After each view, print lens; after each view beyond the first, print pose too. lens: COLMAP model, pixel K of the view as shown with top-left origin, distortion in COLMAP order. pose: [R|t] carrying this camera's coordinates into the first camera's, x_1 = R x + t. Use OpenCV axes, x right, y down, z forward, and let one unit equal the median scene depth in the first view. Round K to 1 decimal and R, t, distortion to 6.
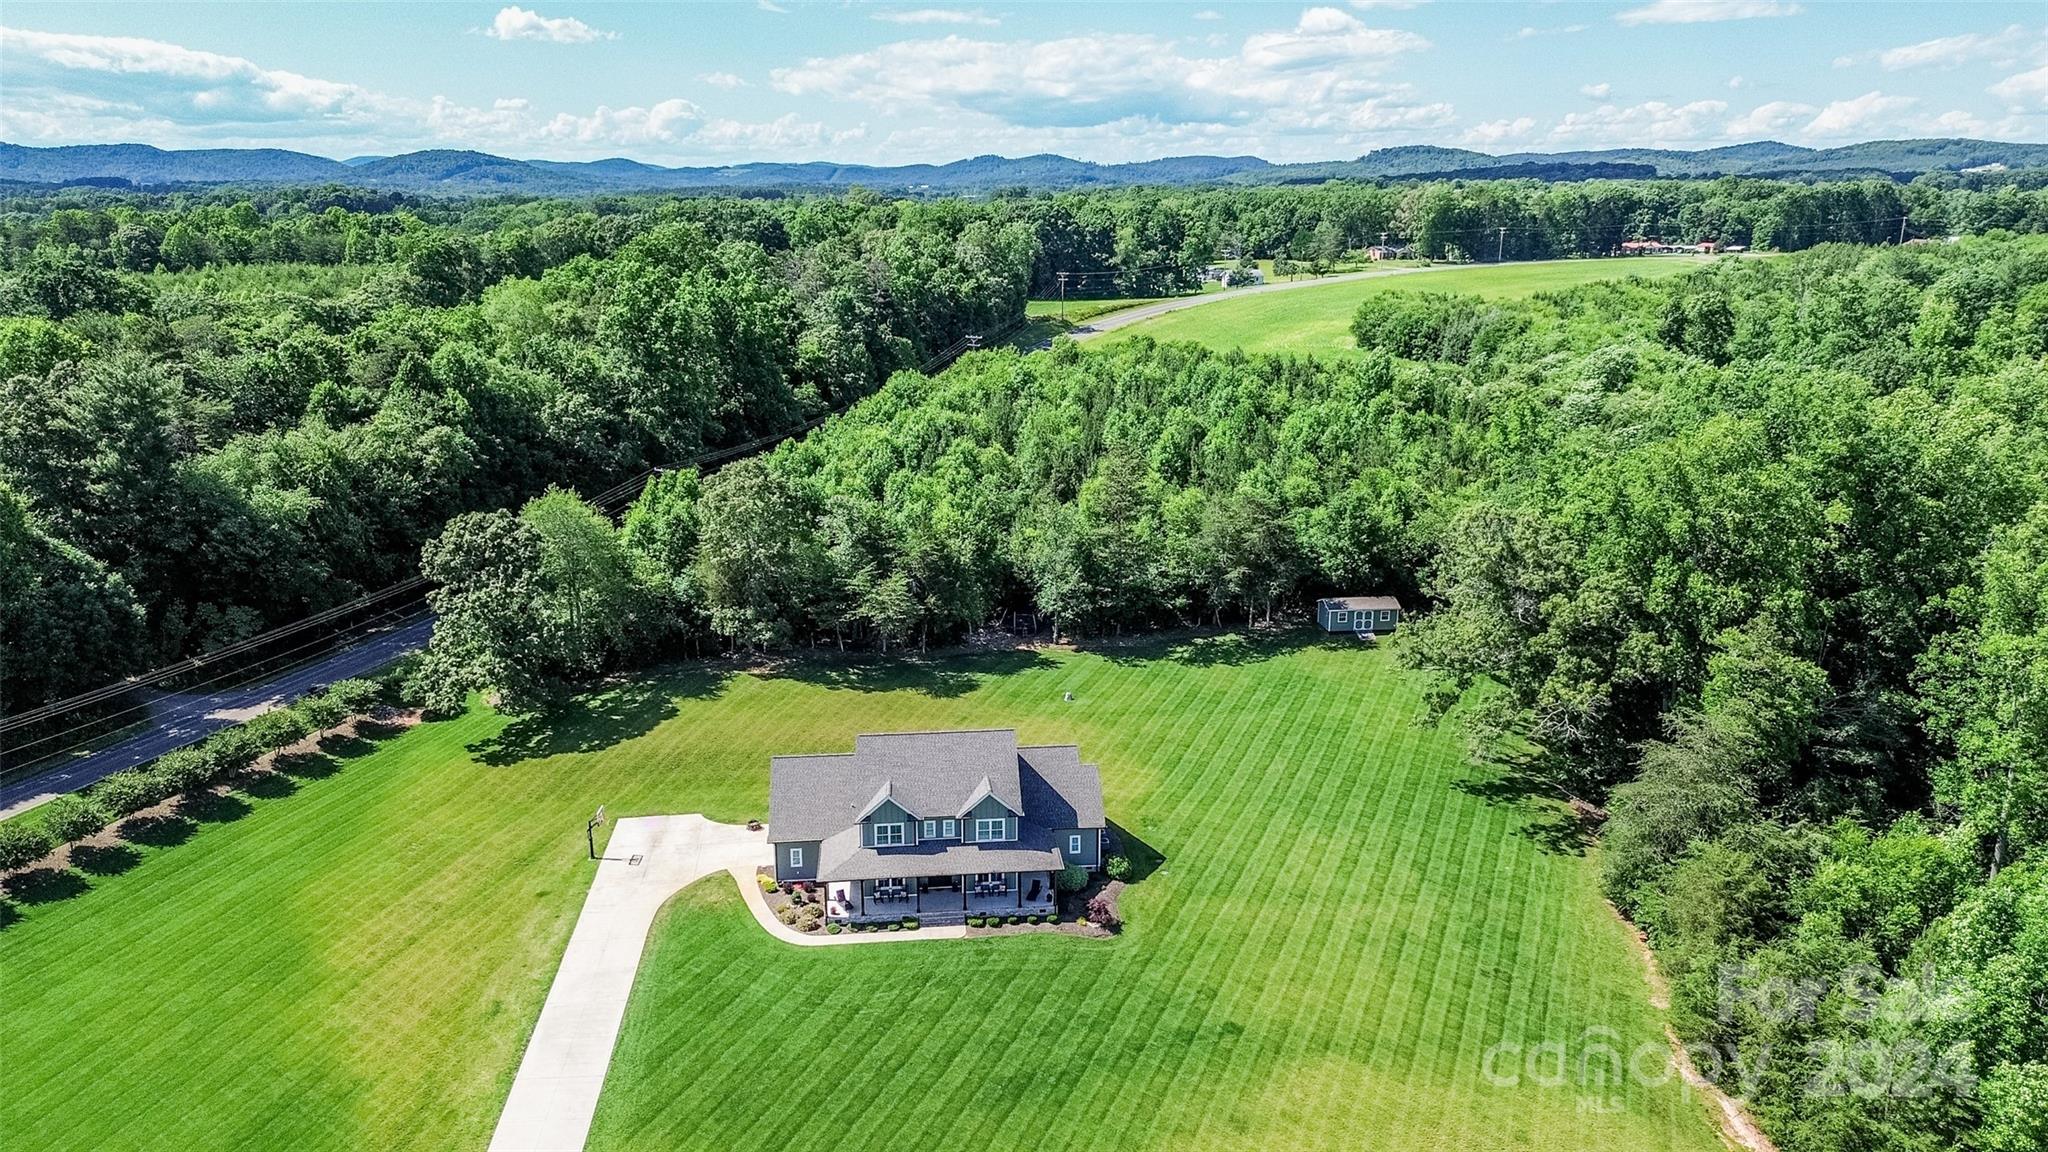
lens RADIAL K [[1445.6, 0, 1030.1], [0, 1445.6, 551.9], [0, 0, 1]] dist [0.098939, -0.162768]
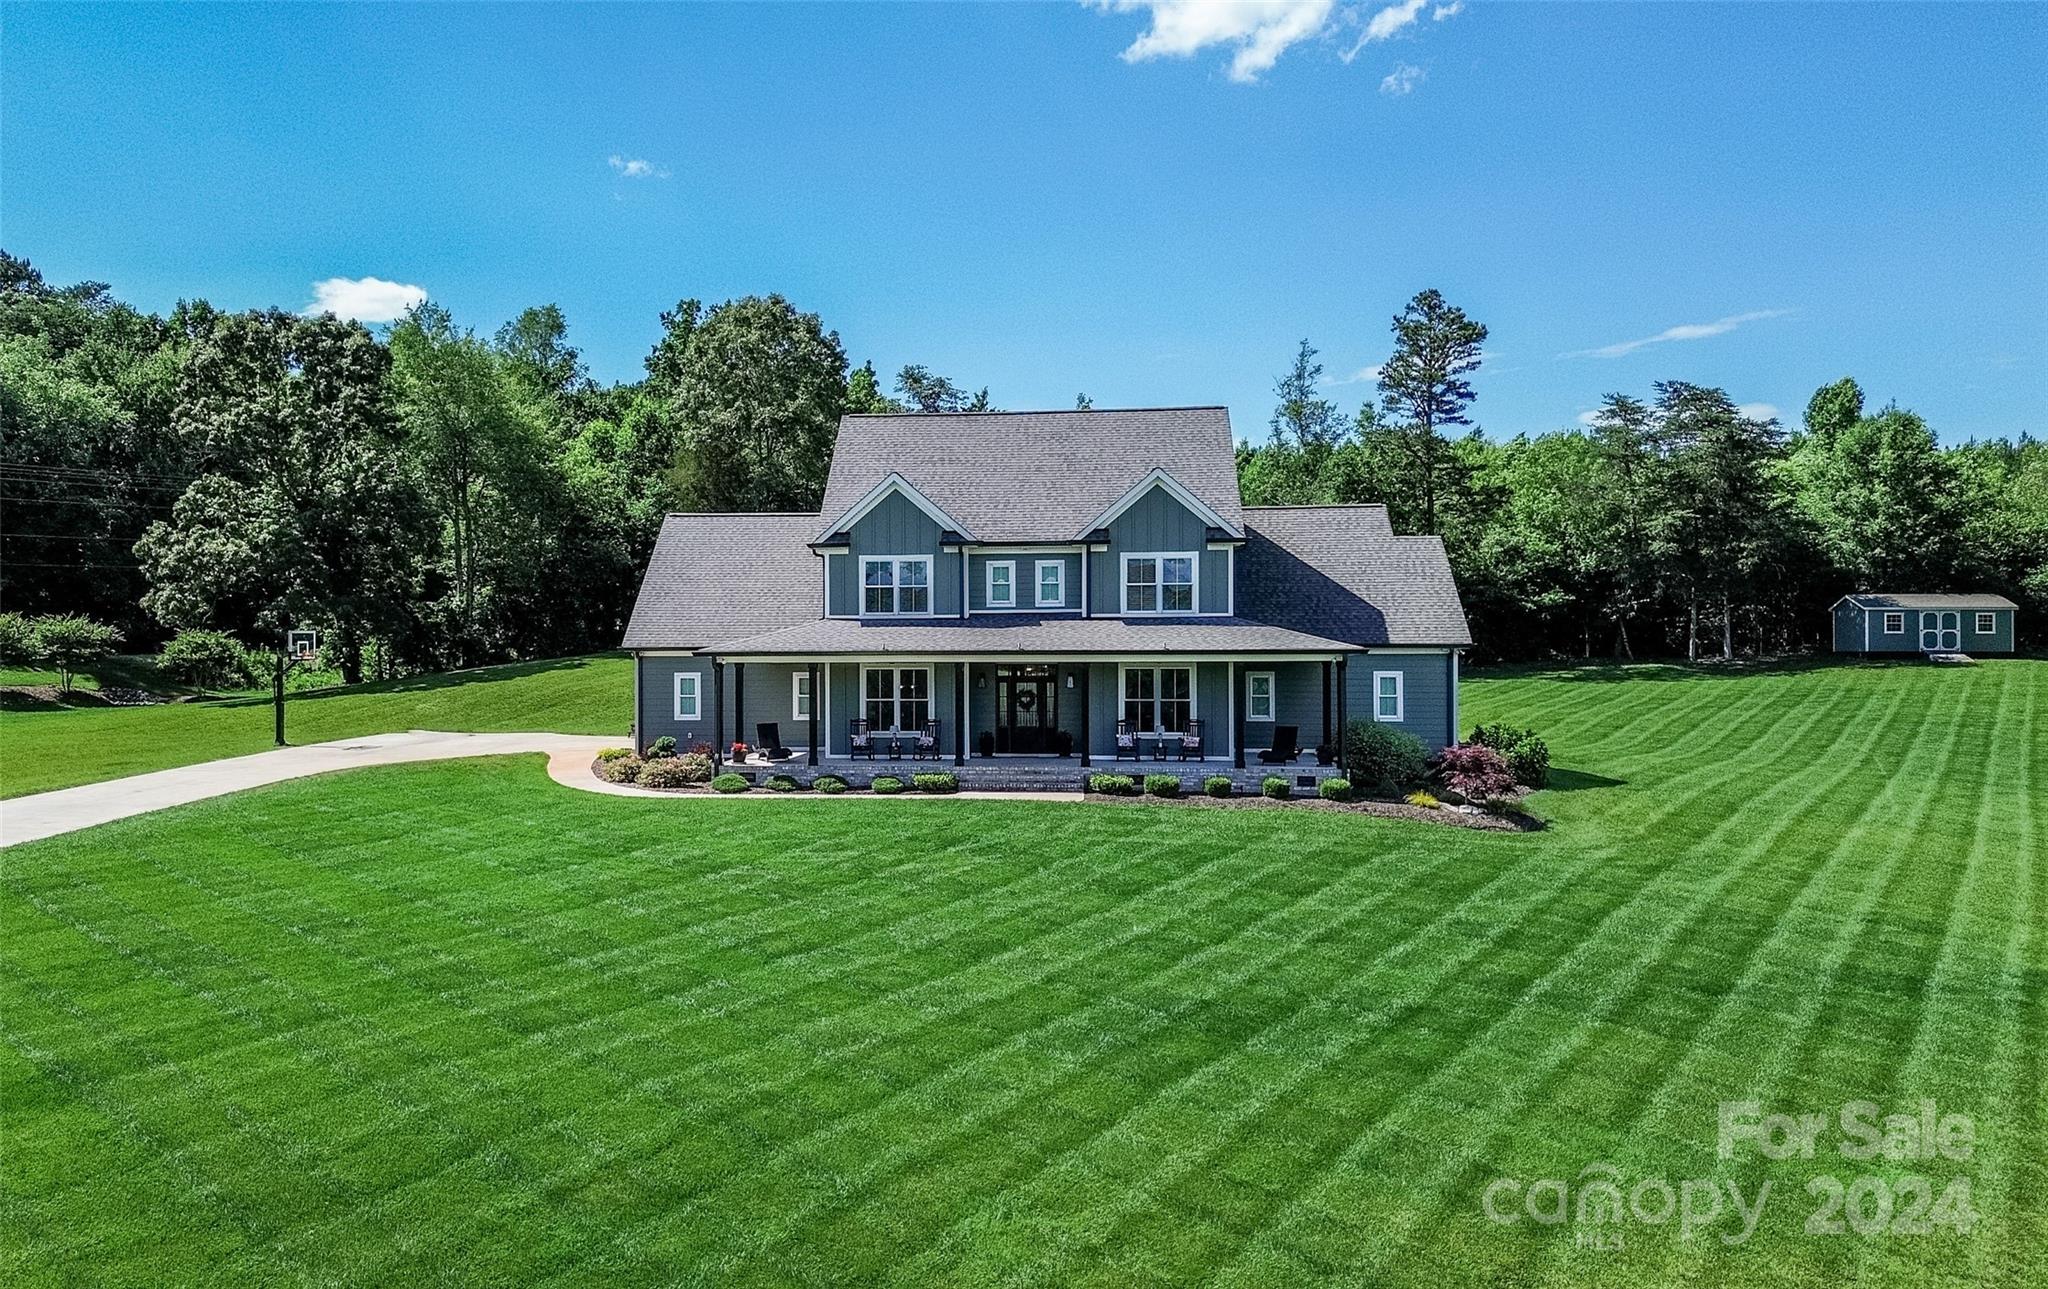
lens RADIAL K [[1613.7, 0, 907.9], [0, 1613.7, 627.1], [0, 0, 1]] dist [0.072370, -0.069994]
pose [[0.978139, -0.007240, -0.207828, -0.003640], [-0.045828, 0.967318, -0.249391, 0.300805], [0.202841, 0.253464, 0.945839, 0.570575]]
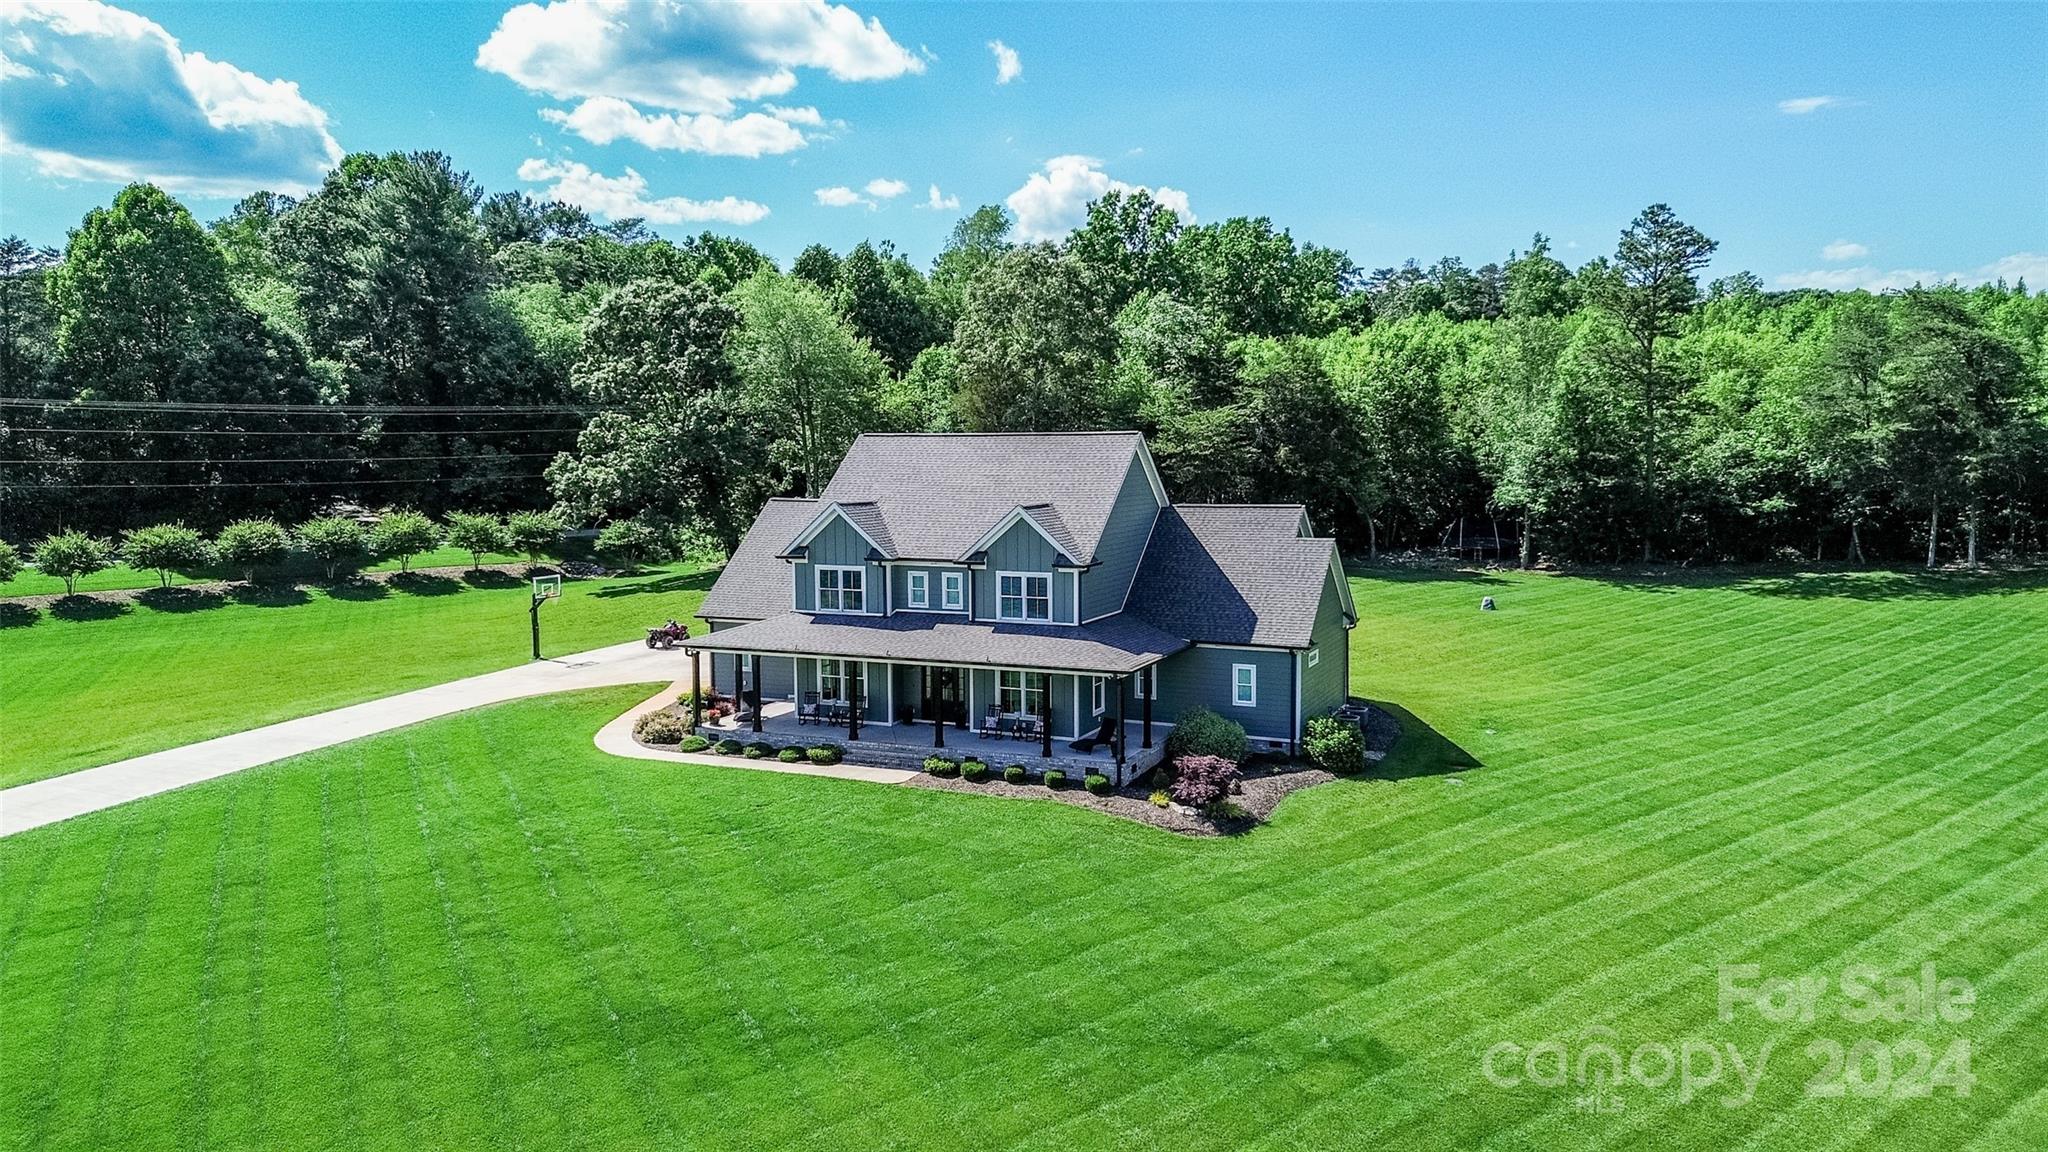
lens RADIAL K [[1445.6, 0, 1030.1], [0, 1445.6, 551.9], [0, 0, 1]] dist [0.098939, -0.162768]
pose [[0.867956, 0.031568, -0.495636, 0.199911], [-0.112615, 0.984493, -0.134508, 0.232405], [0.483704, 0.172563, 0.858051, 0.575969]]
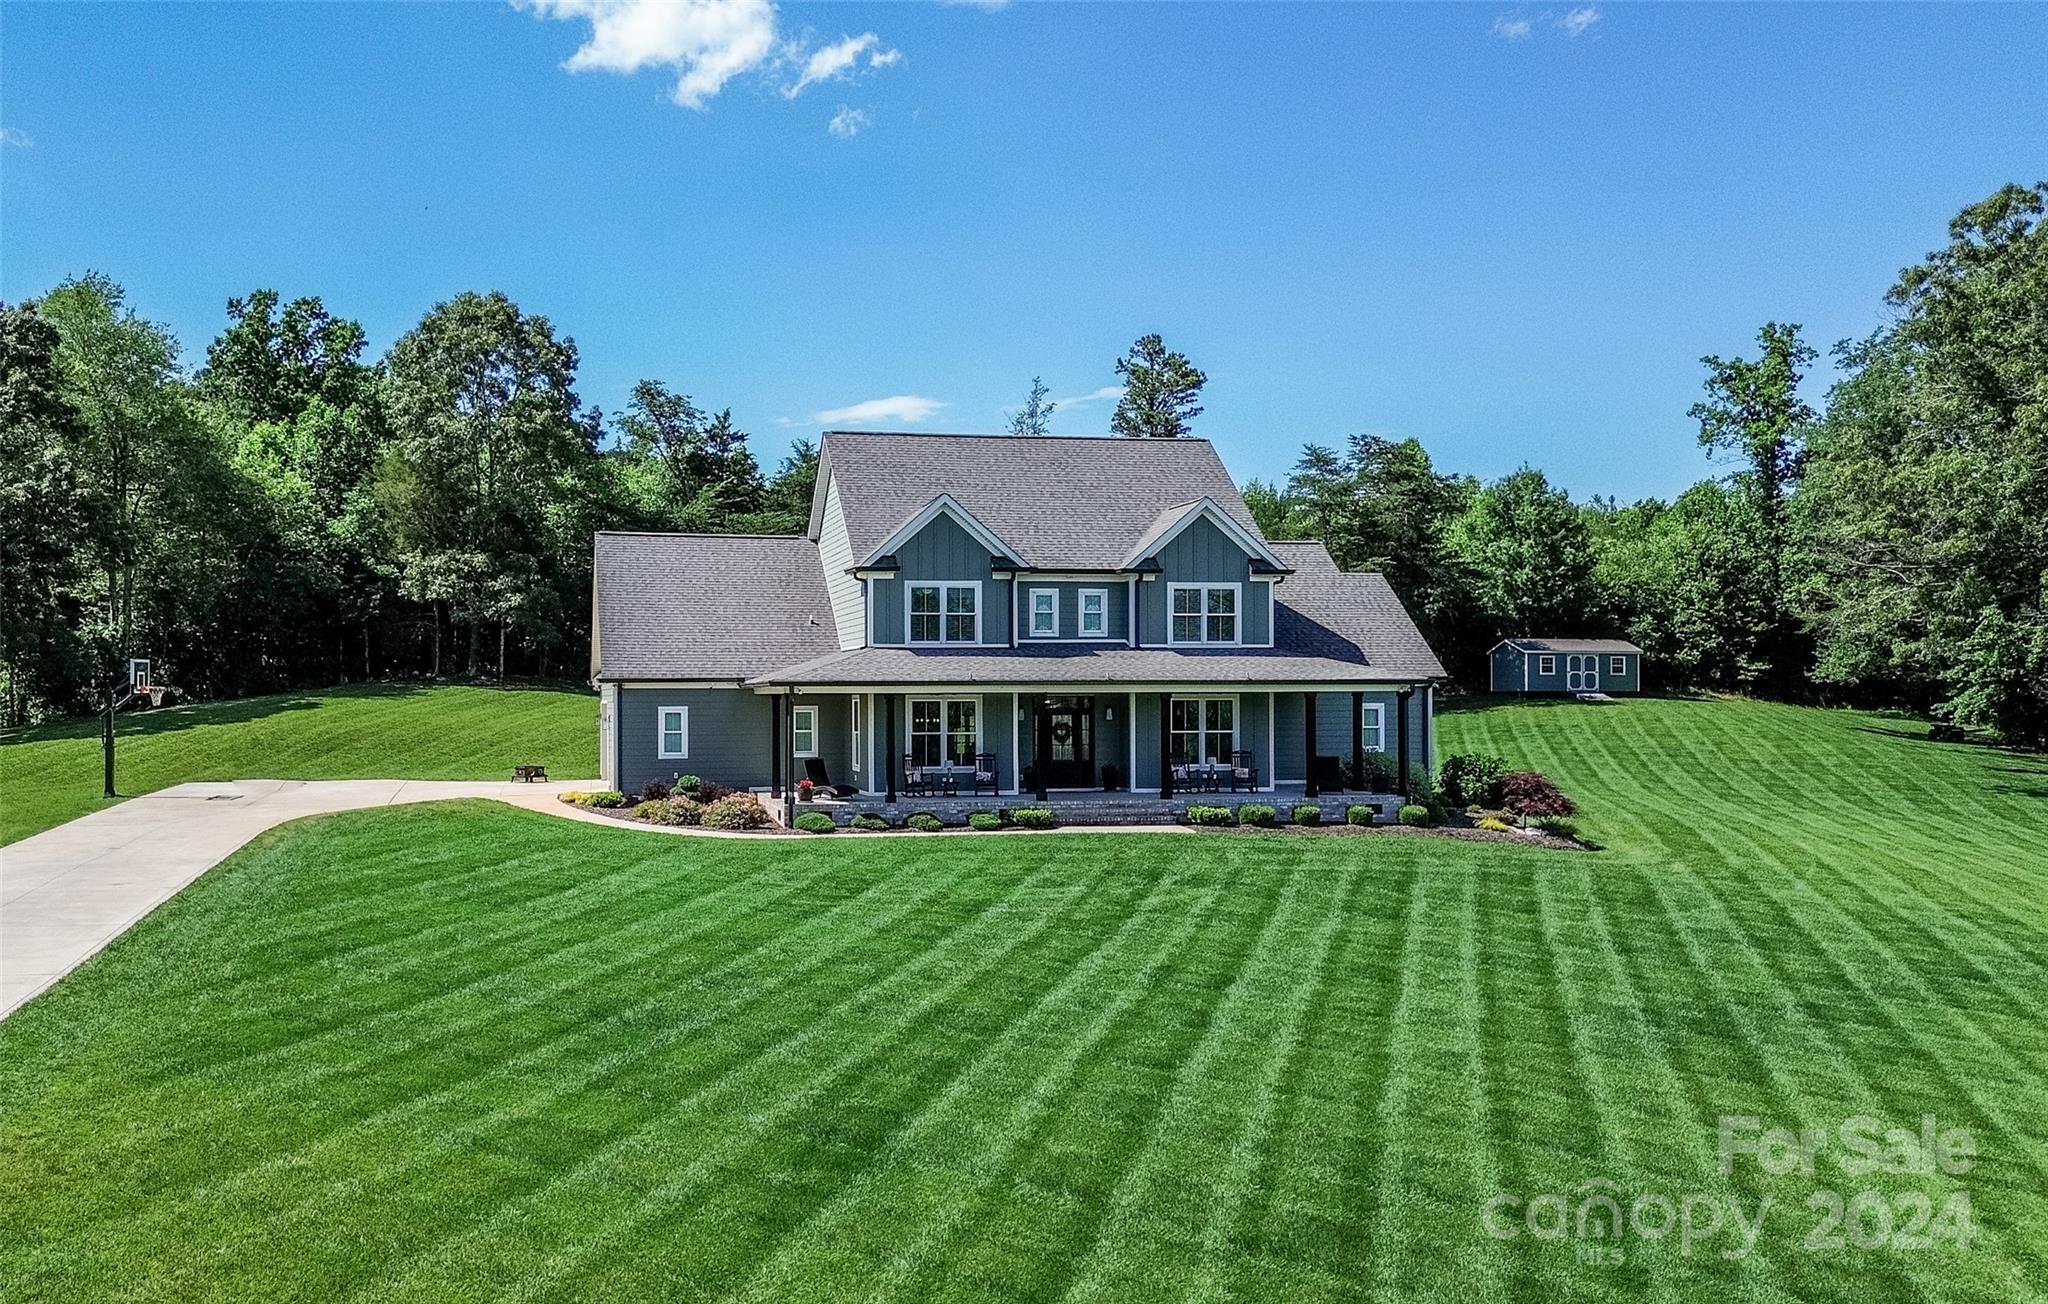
lens RADIAL K [[1728.1, 0, 869.4], [0, 1728.1, 659.8], [0, 0, 1]] dist [0.060298, -0.062198]
pose [[0.996187, -0.002615, 0.087199, -0.147934], [0.025278, 0.965321, -0.259839, 0.307102], [-0.083496, 0.261052, 0.961707, 0.559607]]
